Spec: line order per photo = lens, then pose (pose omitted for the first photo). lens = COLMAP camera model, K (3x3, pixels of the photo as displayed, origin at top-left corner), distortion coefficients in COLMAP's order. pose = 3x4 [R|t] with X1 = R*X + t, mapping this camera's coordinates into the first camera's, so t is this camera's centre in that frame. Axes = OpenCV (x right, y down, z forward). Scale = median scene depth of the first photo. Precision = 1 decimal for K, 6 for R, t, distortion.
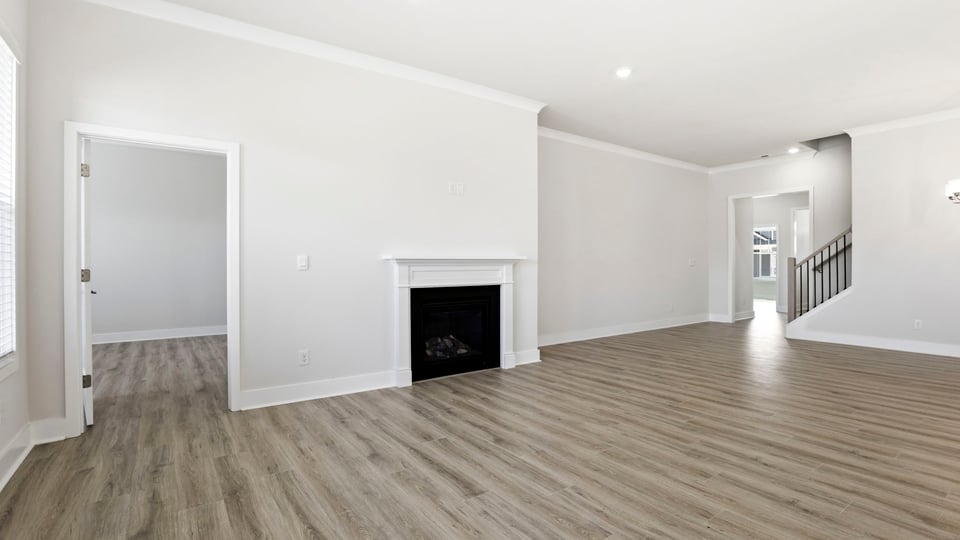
lens RADIAL K [[442.8, 0, 471.0], [0, 442.8, 260.9], [0, 0, 1]] dist [-0.037316, 0.003088]
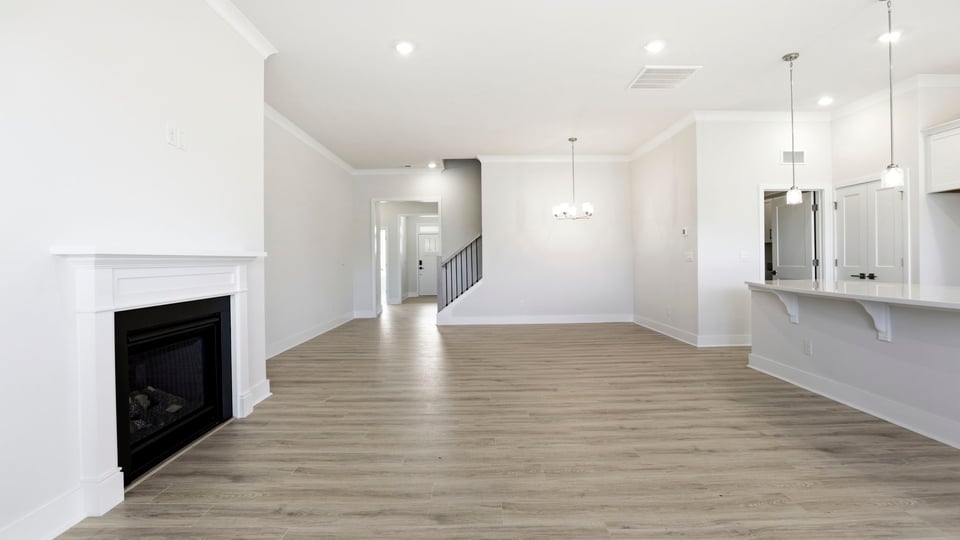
lens RADIAL K [[442.8, 0, 466.2], [0, 442.8, 263.1], [0, 0, 1]] dist [-0.037316, 0.003088]
pose [[0.579863, -0.008576, 0.814669, -0.267851], [0.006558, 0.999961, 0.005859, 0.004428], [-0.814688, 0.001945, 0.579896, 0.329944]]
